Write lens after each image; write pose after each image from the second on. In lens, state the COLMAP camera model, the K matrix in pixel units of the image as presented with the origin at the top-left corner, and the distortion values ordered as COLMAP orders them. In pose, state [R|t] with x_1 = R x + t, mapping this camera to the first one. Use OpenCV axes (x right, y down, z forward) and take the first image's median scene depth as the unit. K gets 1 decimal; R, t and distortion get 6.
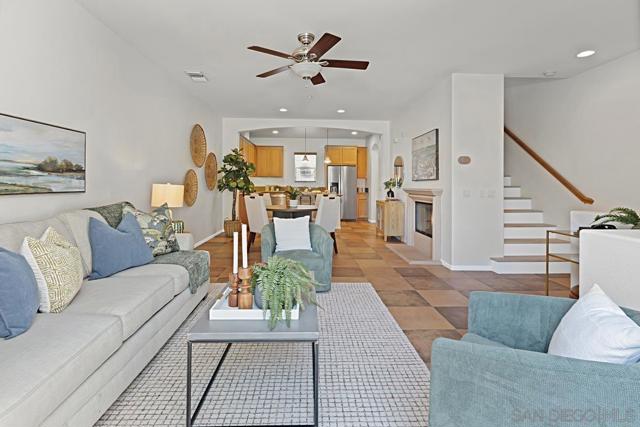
lens RADIAL K [[298.9, 0, 320.3], [0, 298.9, 182.1], [0, 0, 1]] dist [-0.000012, -0.000041]
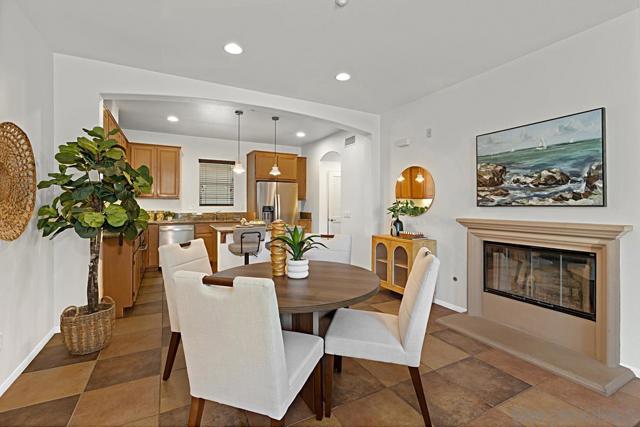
lens RADIAL K [[285.0, 0, 321.8], [0, 285.0, 202.5], [0, 0, 1]] dist [-0.000784, -0.000052]
pose [[0.901044, -0.004914, 0.433701, -0.176283], [0.003826, 0.999987, 0.003380, -0.012158], [-0.433712, -0.001386, 0.901051, 0.520939]]
